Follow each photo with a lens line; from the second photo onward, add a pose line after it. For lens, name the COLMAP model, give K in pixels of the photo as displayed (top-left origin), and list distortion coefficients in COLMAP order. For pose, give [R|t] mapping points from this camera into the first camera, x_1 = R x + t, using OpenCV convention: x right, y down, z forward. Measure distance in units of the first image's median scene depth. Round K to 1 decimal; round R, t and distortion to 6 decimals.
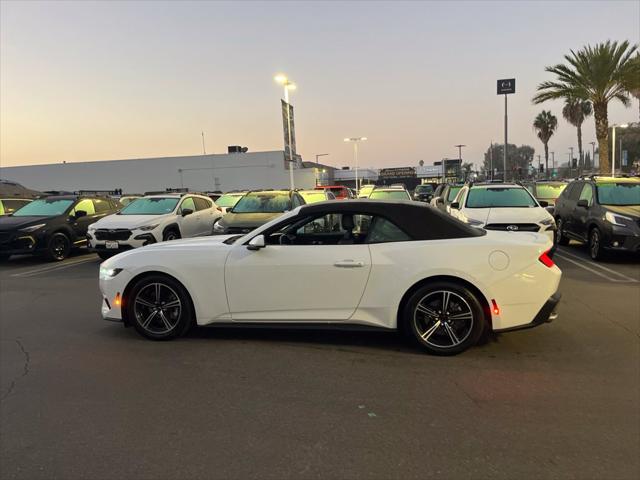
lens RADIAL K [[481.8, 0, 320.7], [0, 481.8, 243.0], [0, 0, 1]] dist [0.057455, -0.066272]
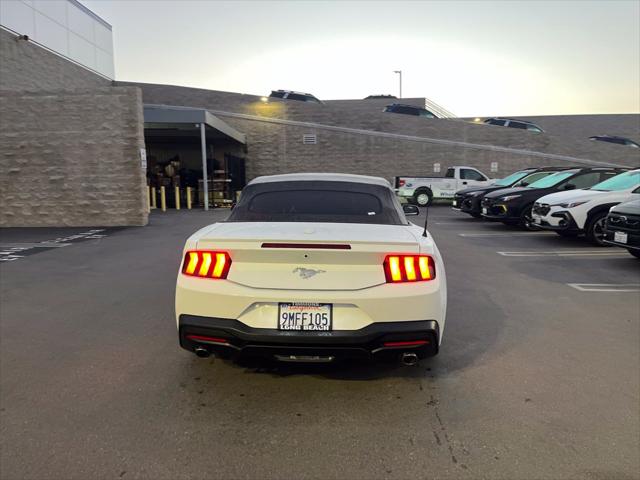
lens RADIAL K [[478.2, 0, 320.5], [0, 478.2, 235.5], [0, 0, 1]] dist [0.070326, -0.103543]
pose [[0.162635, 0.138567, -0.976908, 0.450828], [-0.098057, 0.987458, 0.123738, -0.042156], [0.981802, 0.075669, 0.174183, 0.409393]]
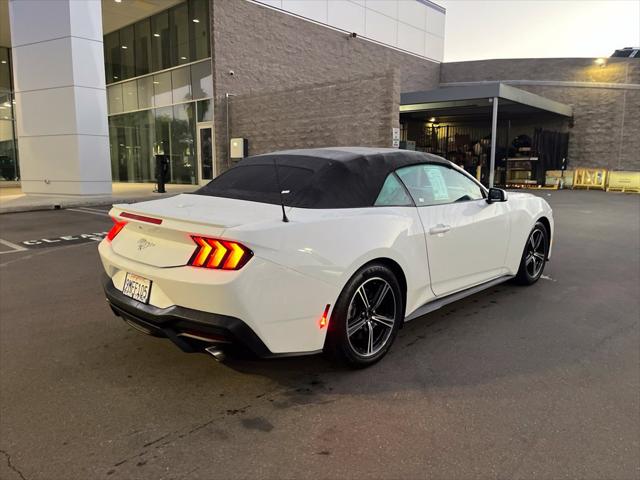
lens RADIAL K [[478.2, 0, 320.5], [0, 478.2, 235.5], [0, 0, 1]] dist [0.070326, -0.103543]
pose [[-0.524449, 0.157957, -0.836662, 0.370894], [-0.068440, 0.971641, 0.226341, -0.060586], [0.848687, 0.175965, -0.498765, 0.658298]]
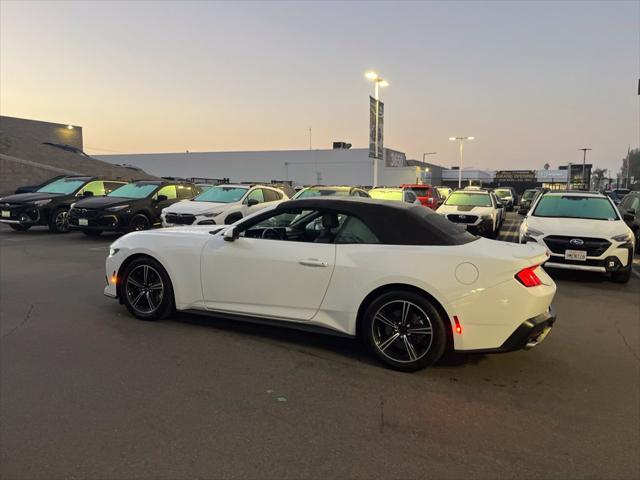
lens RADIAL K [[480.8, 0, 320.3], [0, 480.8, 233.2], [0, 0, 1]] dist [0.065038, -0.092091]
pose [[0.972588, 0.075191, -0.220041, 0.112924], [-0.078054, 0.996940, -0.004333, -0.005132], [0.219042, 0.021389, 0.975481, 0.024638]]
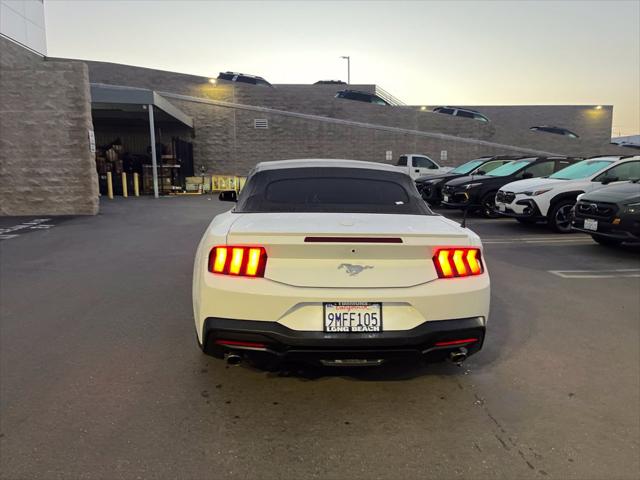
lens RADIAL K [[480.4, 0, 320.0], [0, 480.4, 240.0], [0, 0, 1]] dist [0.061548, -0.080435]
pose [[0.275875, 0.171091, -0.945844, 0.417075], [-0.106107, 0.983437, 0.146943, -0.036685], [0.955319, 0.059823, 0.289460, 0.364380]]
